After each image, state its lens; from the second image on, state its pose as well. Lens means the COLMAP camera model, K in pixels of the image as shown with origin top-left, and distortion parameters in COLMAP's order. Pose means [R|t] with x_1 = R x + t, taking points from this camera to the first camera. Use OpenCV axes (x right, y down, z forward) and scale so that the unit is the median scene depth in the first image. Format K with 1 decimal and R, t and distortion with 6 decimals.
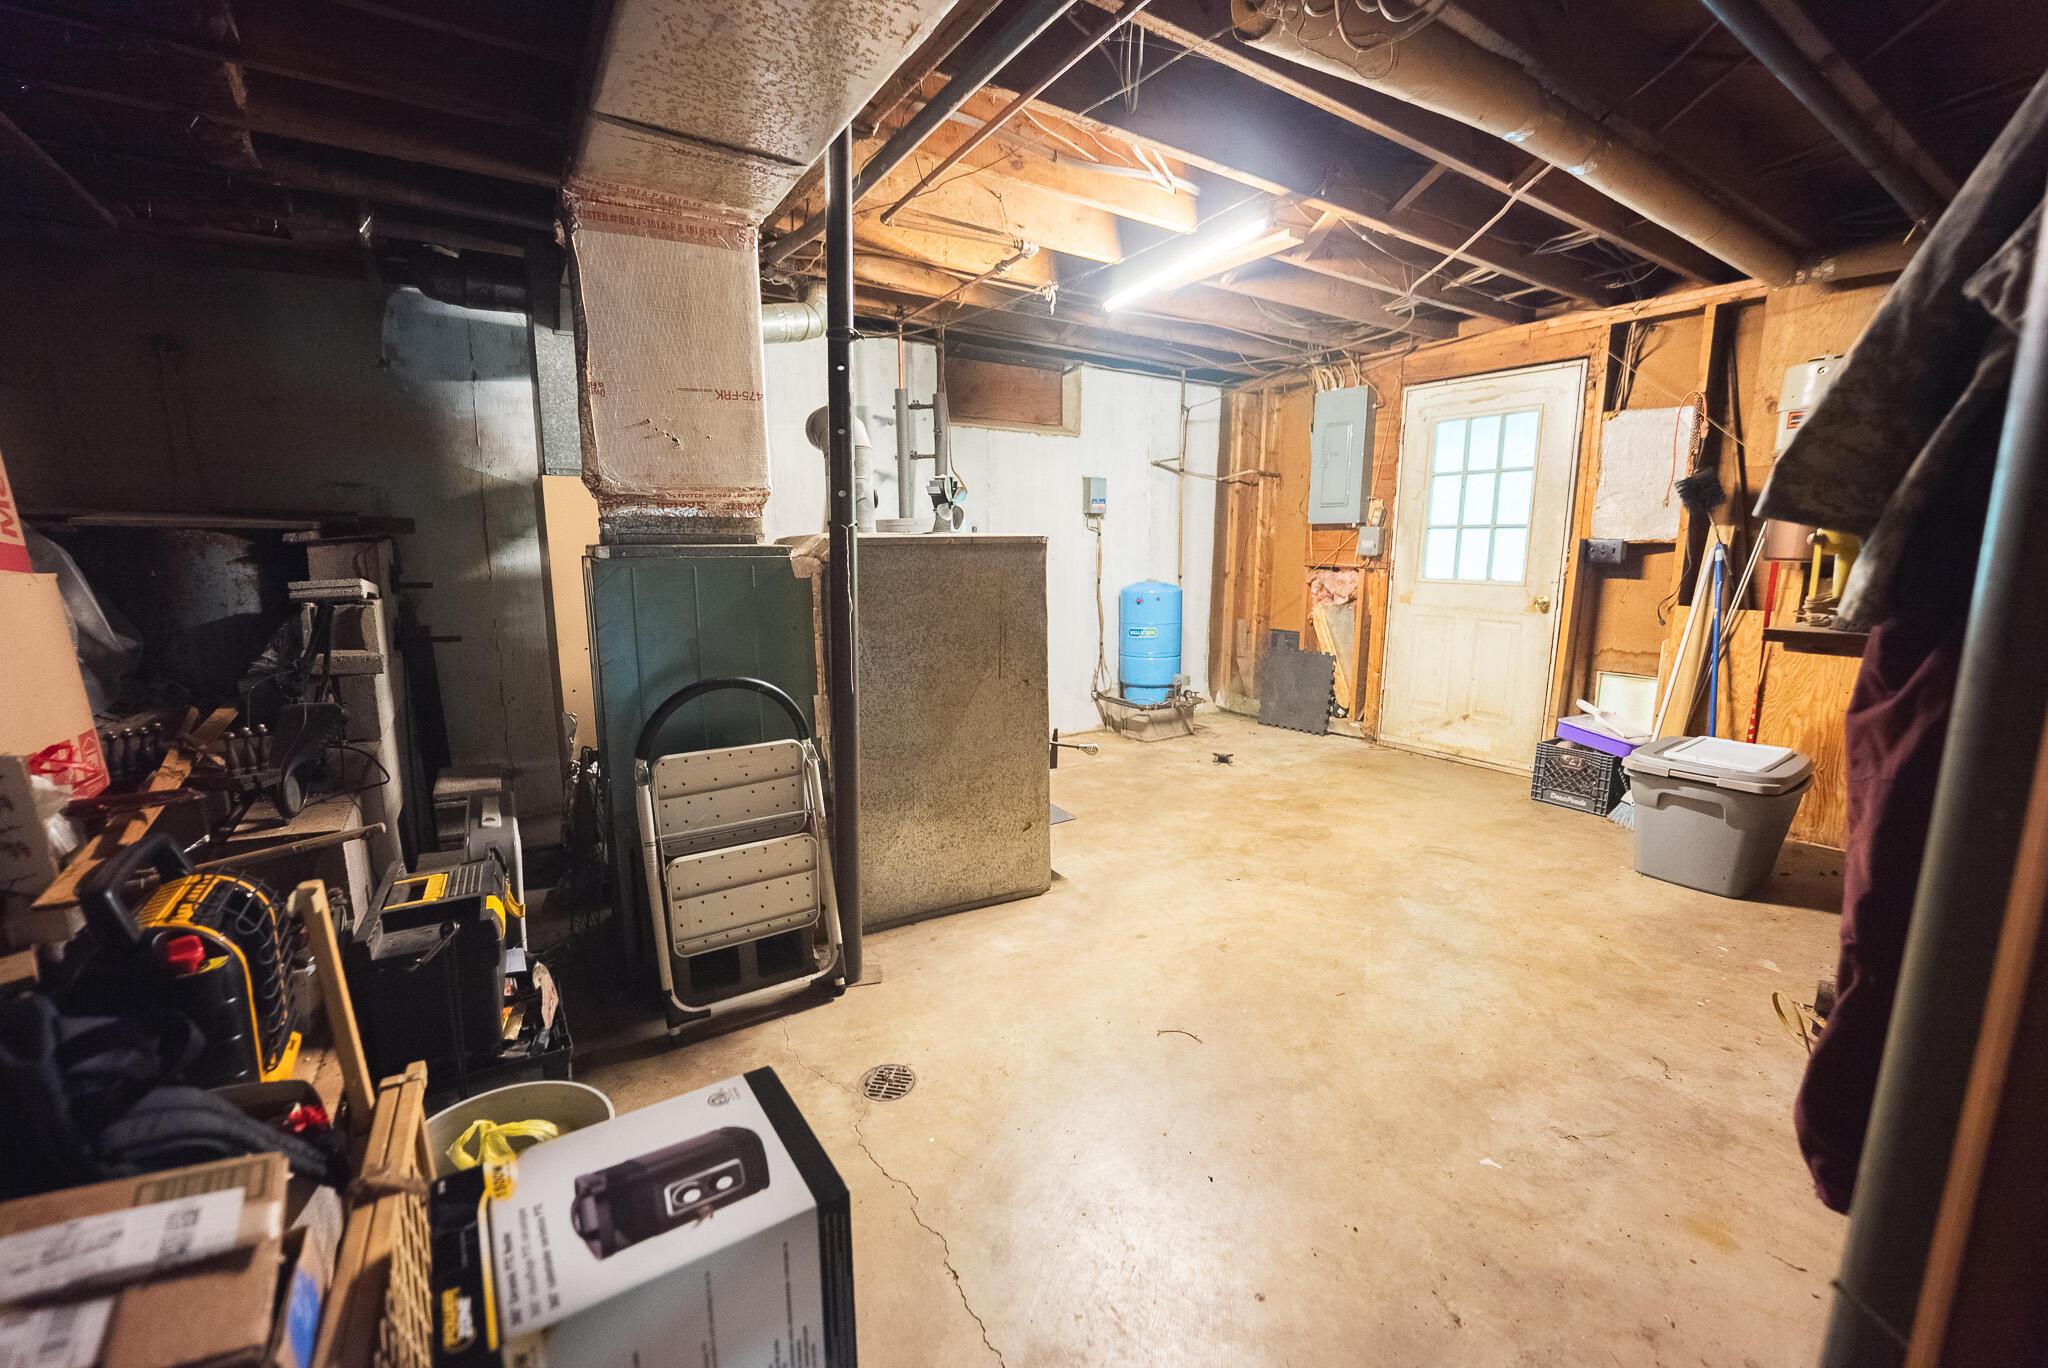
lens RADIAL K [[835.4, 0, 1024.0], [0, 835.4, 687.9], [0, 0, 1]] dist [-0.025113, 0.001068]
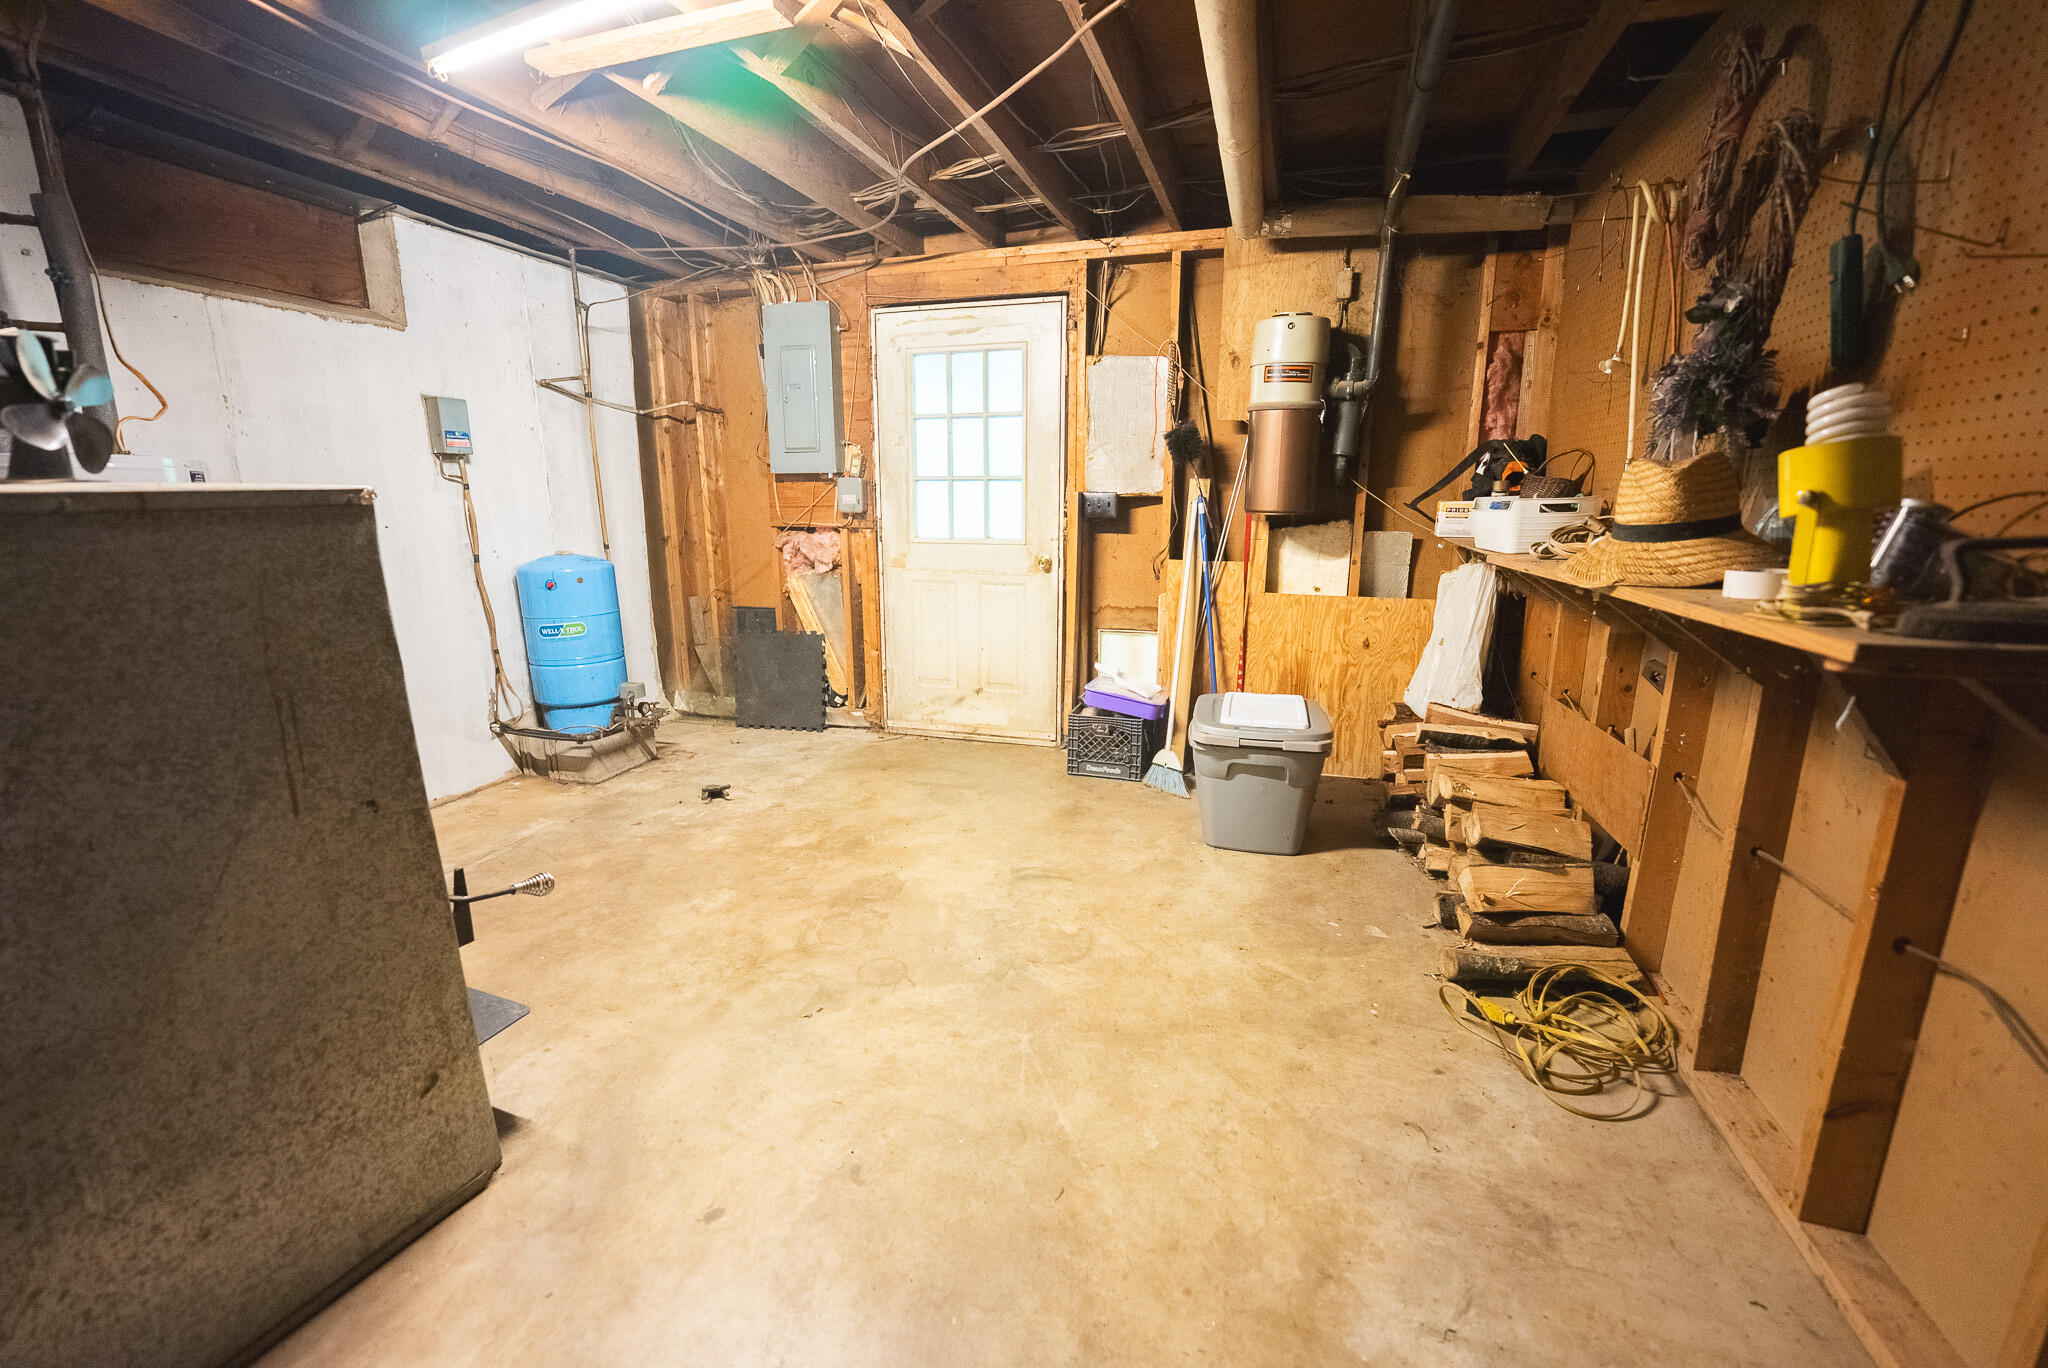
lens RADIAL K [[835.4, 0, 1026.0], [0, 835.4, 690.9], [0, 0, 1]] dist [-0.025113, 0.001068]
pose [[0.771023, -0.144252, 0.620253, 0.006573], [0.108339, 0.989520, 0.095458, -0.054423], [-0.627523, -0.006403, 0.778571, 0.300560]]
